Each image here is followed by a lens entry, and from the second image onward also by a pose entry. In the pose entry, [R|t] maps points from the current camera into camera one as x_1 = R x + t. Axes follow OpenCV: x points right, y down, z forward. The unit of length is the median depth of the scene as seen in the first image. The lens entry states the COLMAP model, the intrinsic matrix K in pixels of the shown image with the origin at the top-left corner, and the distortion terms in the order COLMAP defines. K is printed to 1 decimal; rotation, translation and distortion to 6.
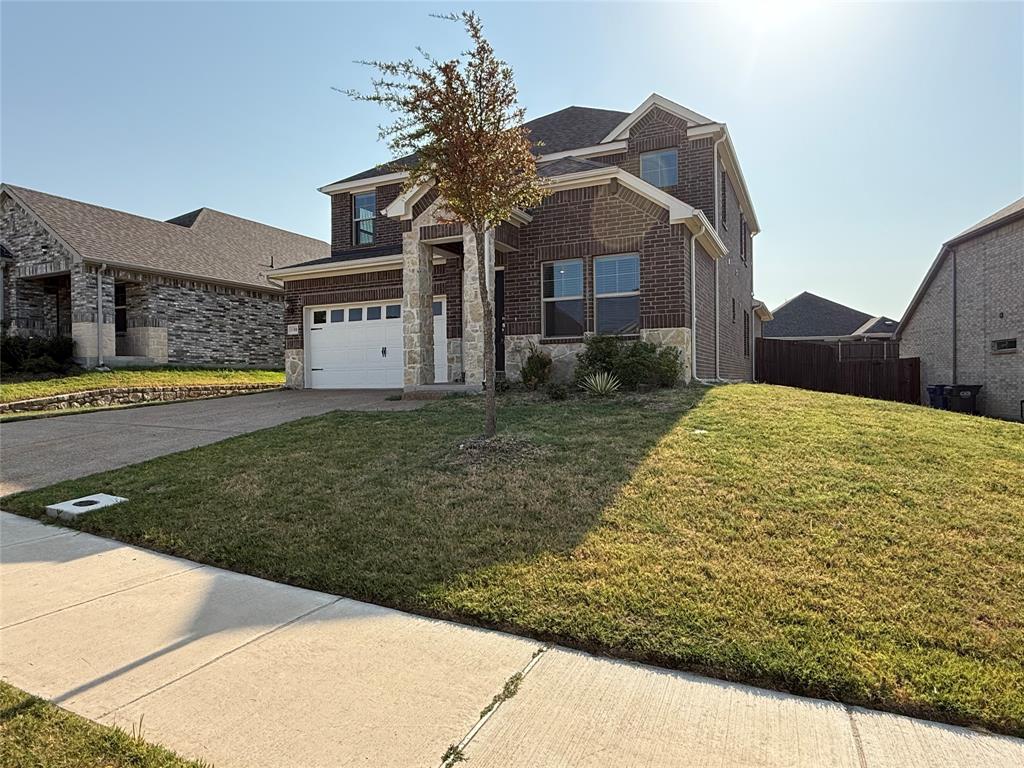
lens RADIAL K [[617.7, 0, 511.2], [0, 617.7, 385.5], [0, 0, 1]] dist [-0.001527, 0.000752]
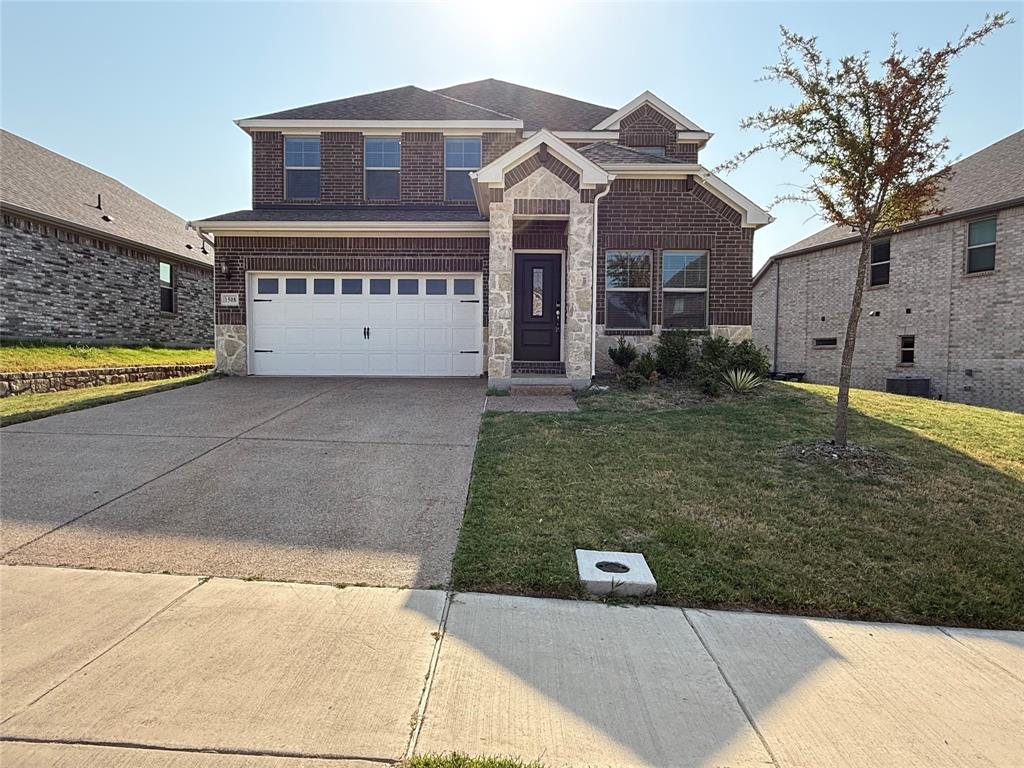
lens RADIAL K [[617.7, 0, 511.8], [0, 617.7, 381.0], [0, 0, 1]] dist [-0.001527, 0.000752]
pose [[0.902808, 0.000287, 0.430045, -0.369088], [-0.014347, 0.999463, 0.029452, -0.015589], [-0.429805, -0.032759, 0.902327, 0.136806]]
